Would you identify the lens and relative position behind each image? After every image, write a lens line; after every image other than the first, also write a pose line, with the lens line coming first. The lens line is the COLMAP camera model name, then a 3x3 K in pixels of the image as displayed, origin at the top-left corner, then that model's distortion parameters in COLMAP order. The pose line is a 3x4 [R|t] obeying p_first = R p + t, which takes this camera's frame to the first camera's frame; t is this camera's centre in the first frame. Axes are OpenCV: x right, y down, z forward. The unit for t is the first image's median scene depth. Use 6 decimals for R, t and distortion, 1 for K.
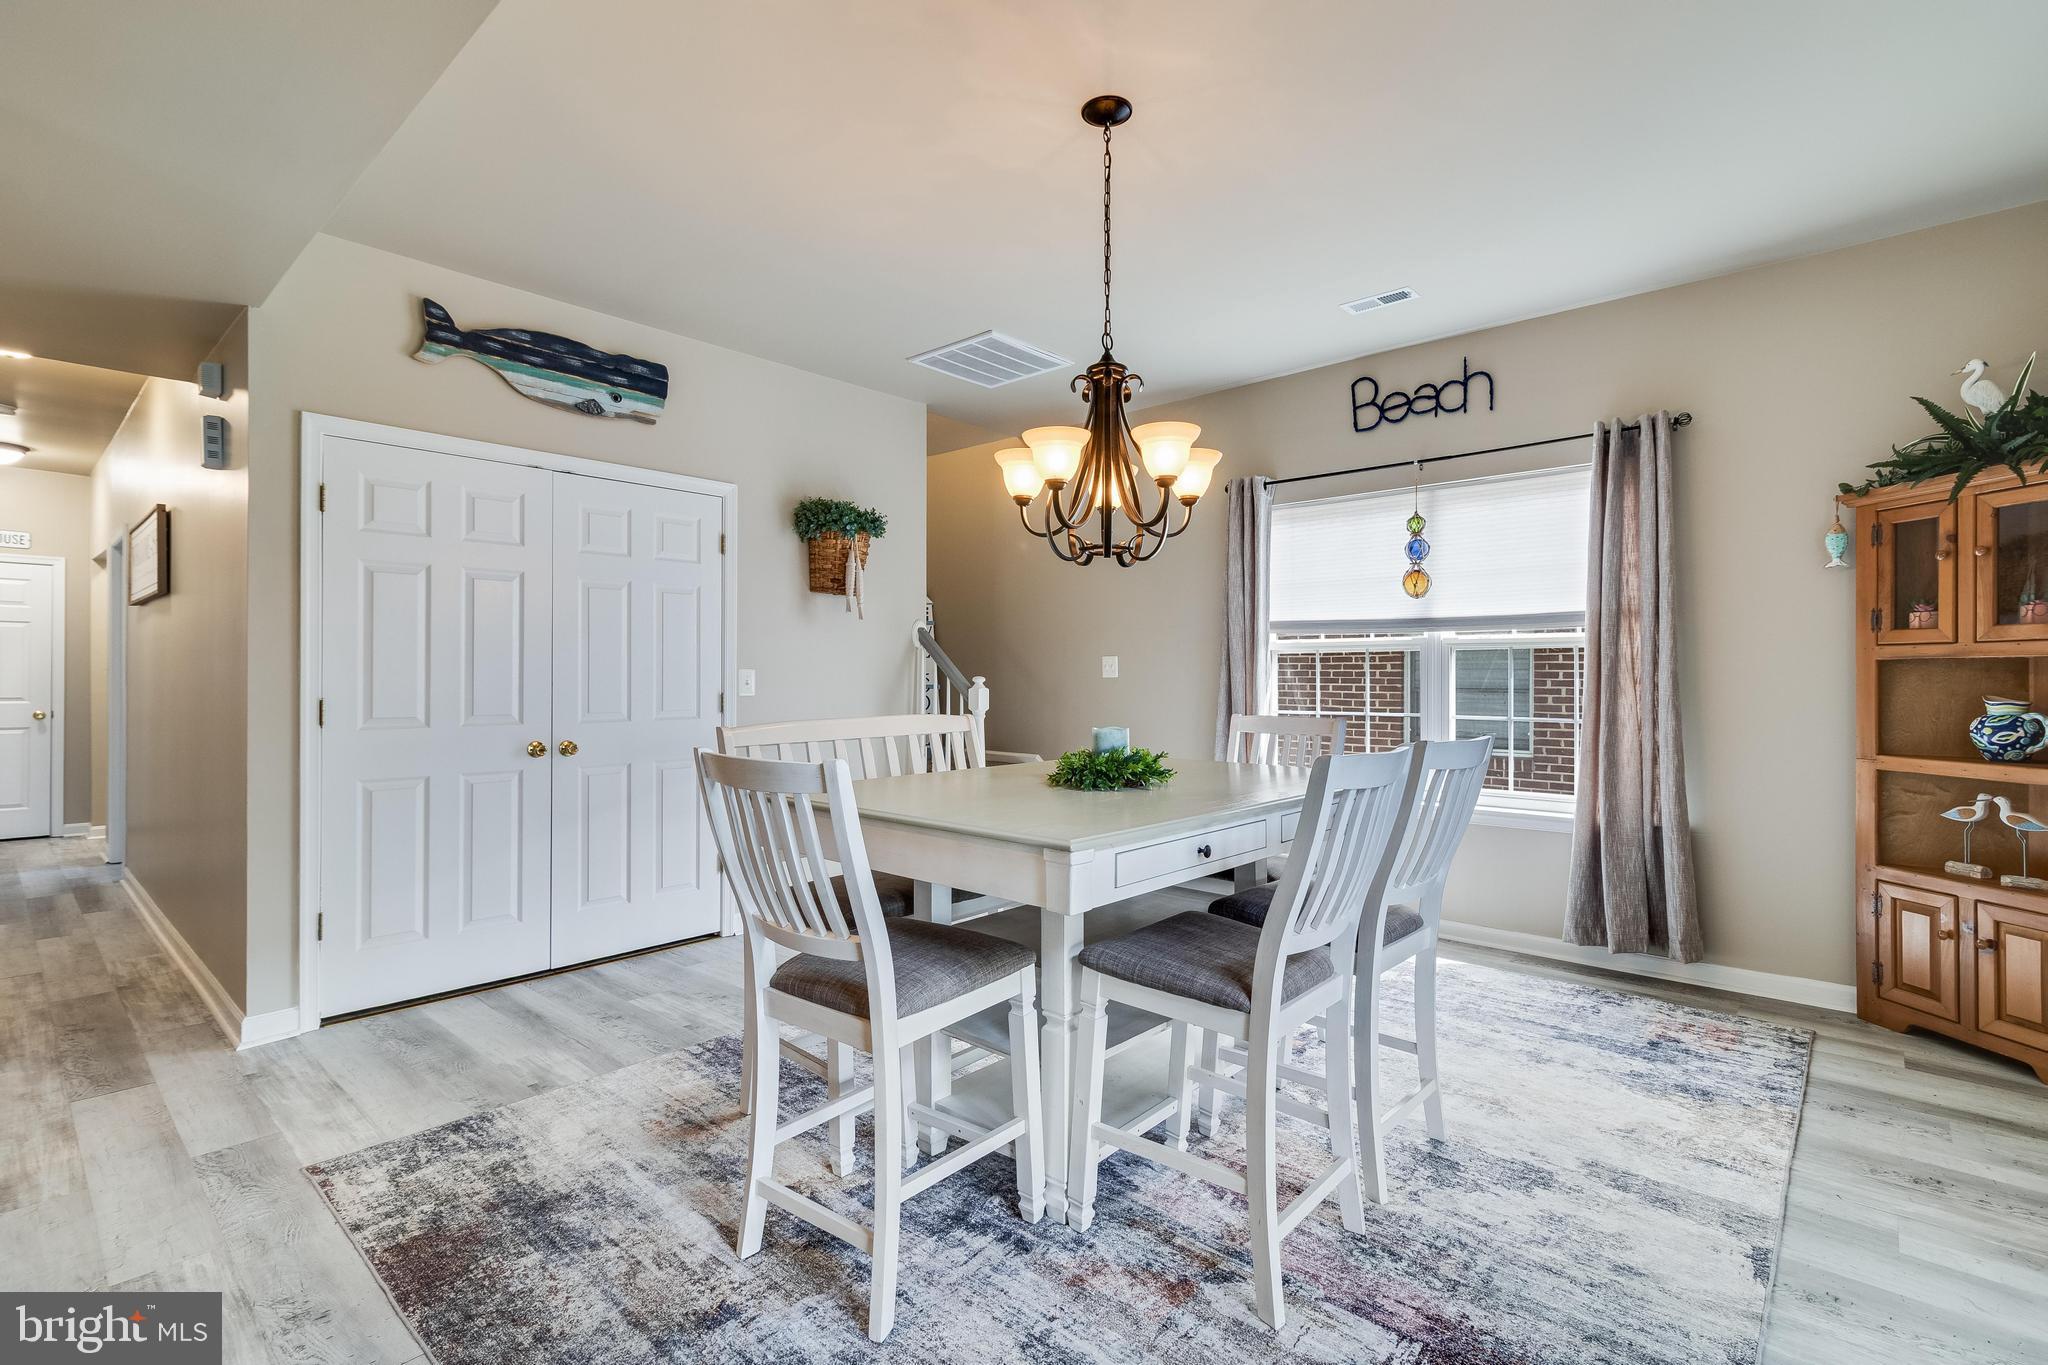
lens RADIAL K [[944.1, 0, 1022.4], [0, 944.1, 670.6], [0, 0, 1]] dist [0.003373, 0.000147]
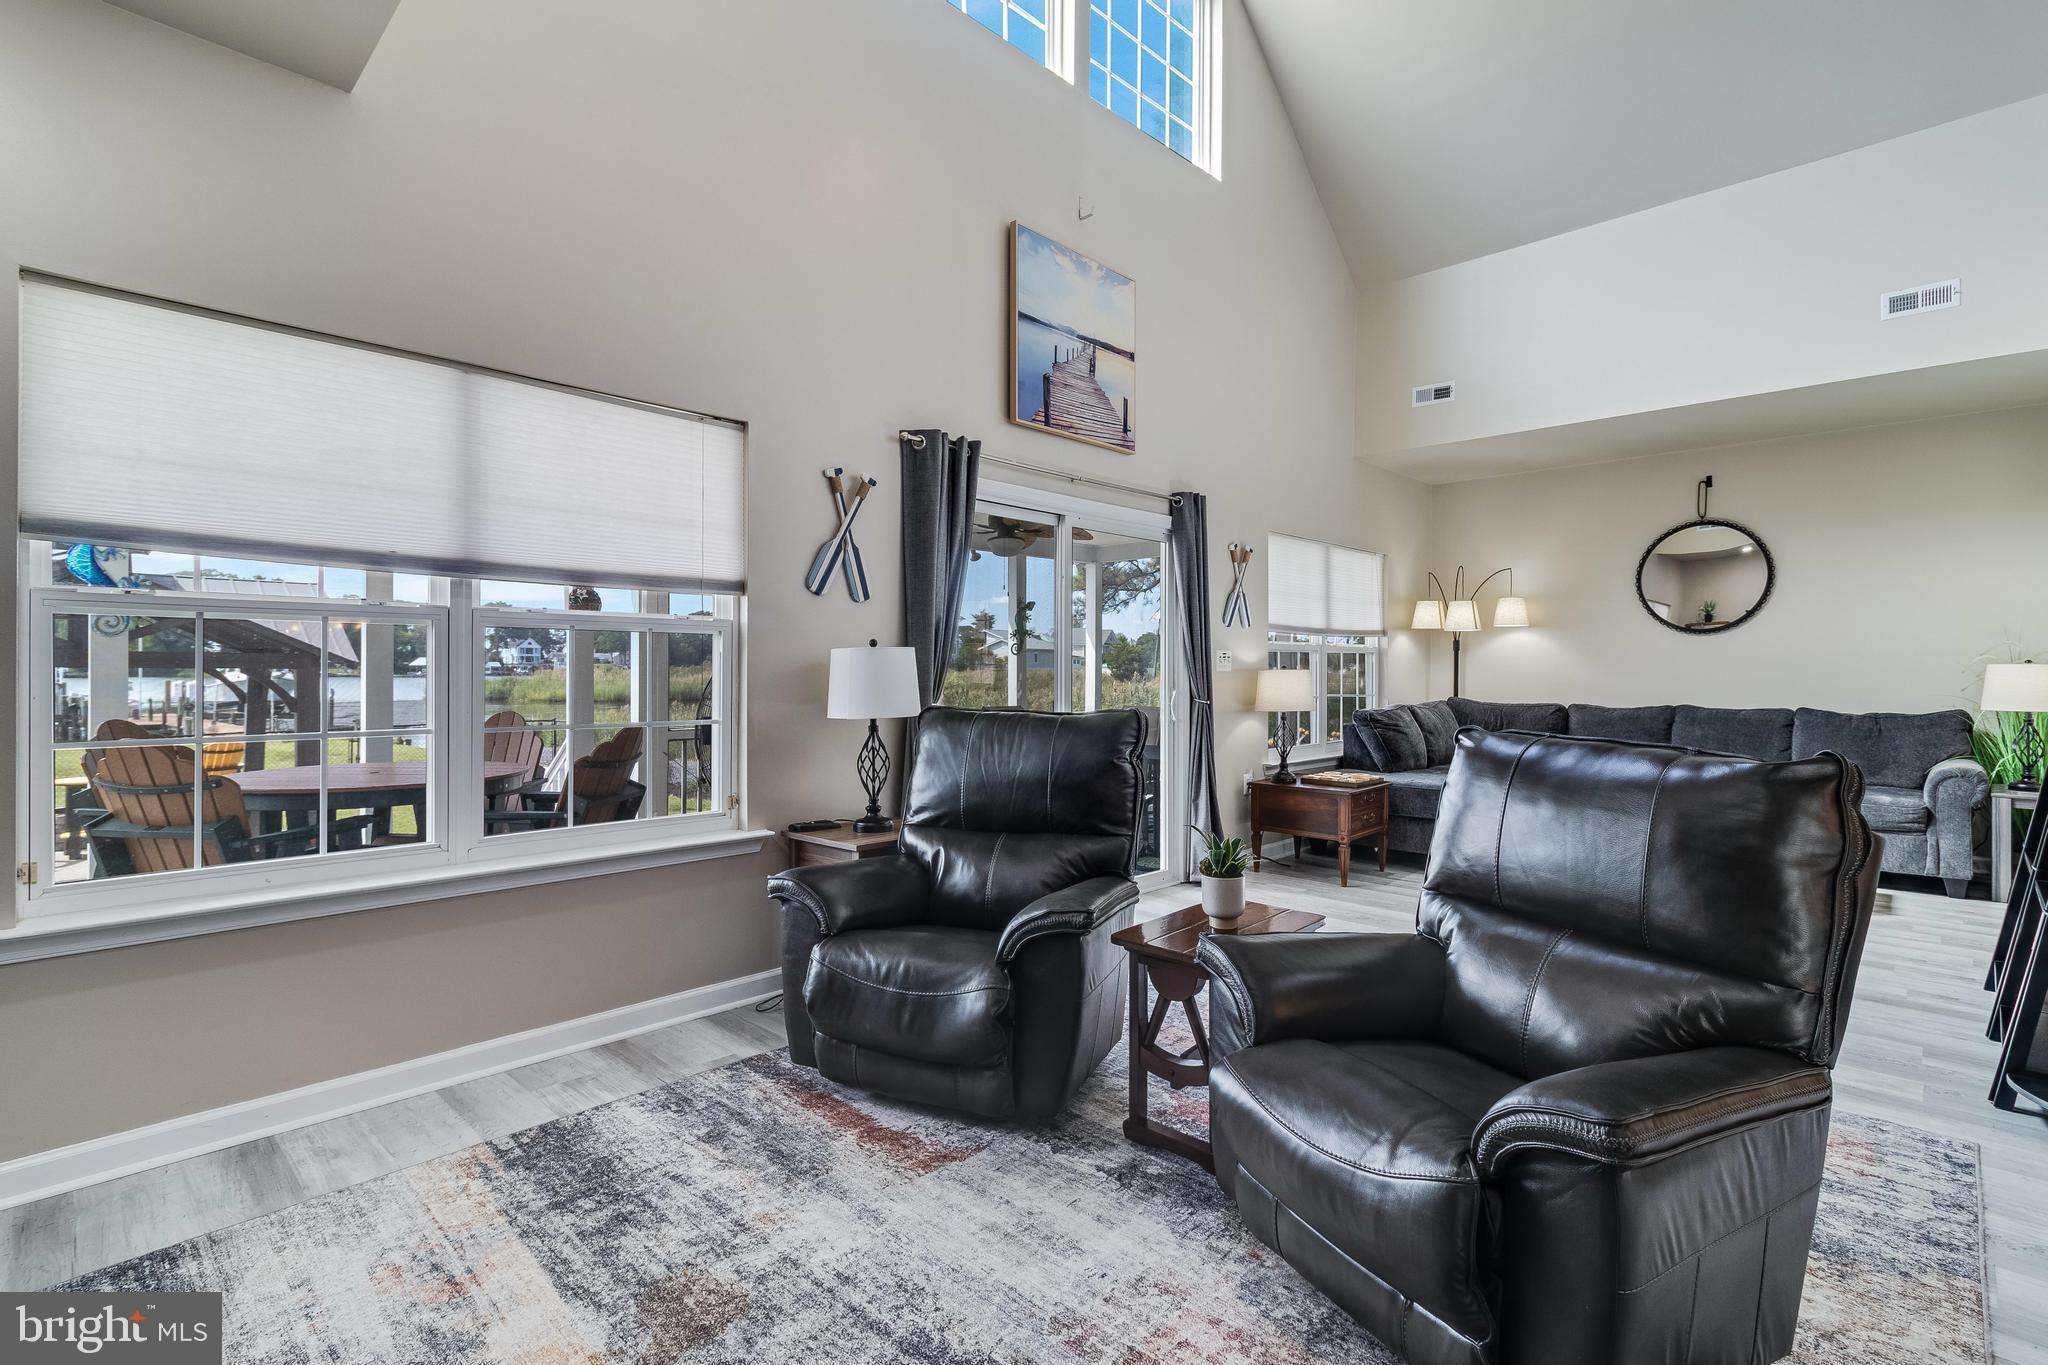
lens RADIAL K [[944.1, 0, 1031.7], [0, 944.1, 675.6], [0, 0, 1]] dist [0.003373, 0.000147]
pose [[0.999479, 0.006716, -0.031585, 0.099319], [-0.006326, 0.999902, 0.012456, 0.002262], [0.031665, -0.012250, 0.999423, 0.213109]]
